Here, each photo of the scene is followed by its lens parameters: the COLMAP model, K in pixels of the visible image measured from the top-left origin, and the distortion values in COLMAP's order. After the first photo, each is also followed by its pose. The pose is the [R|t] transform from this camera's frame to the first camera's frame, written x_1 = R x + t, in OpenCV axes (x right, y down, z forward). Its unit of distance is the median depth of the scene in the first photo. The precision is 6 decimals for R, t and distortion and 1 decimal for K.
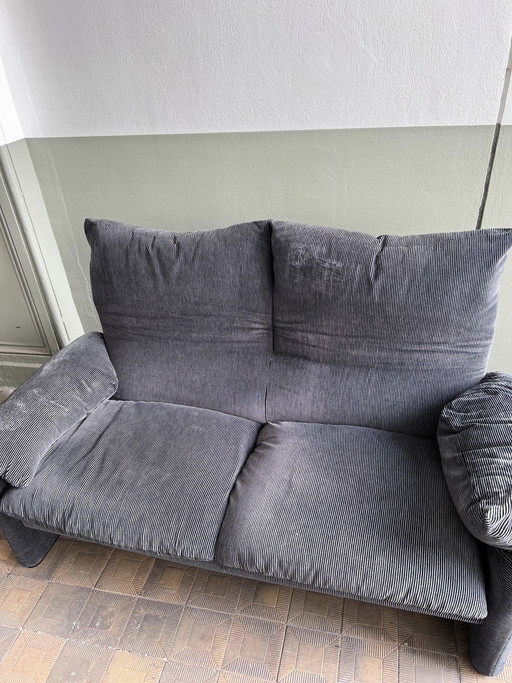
lens RADIAL K [[512.6, 0, 255.6], [0, 512.6, 342.4], [0, 0, 1]] dist [-0.011248, -0.011966]
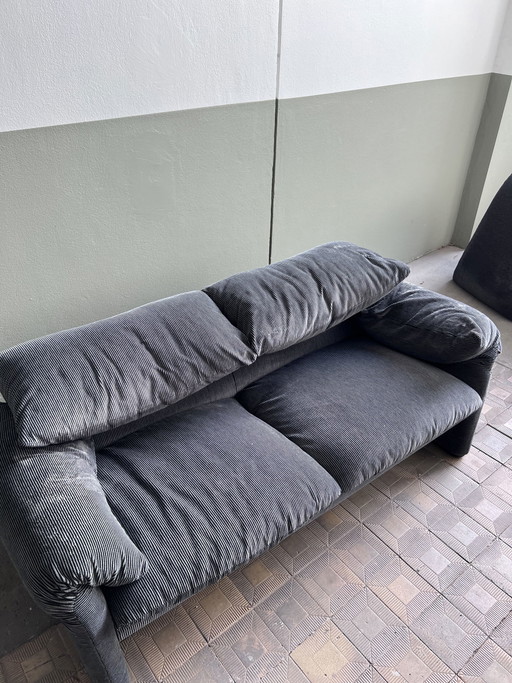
lens RADIAL K [[512.6, 0, 255.9], [0, 512.6, 341.1], [0, 0, 1]] dist [-0.011248, -0.011966]
pose [[0.617045, -0.364519, 0.697410, -0.682281], [0.381368, 0.913735, 0.140165, -0.073940], [-0.688341, 0.179482, 0.702832, 0.247916]]
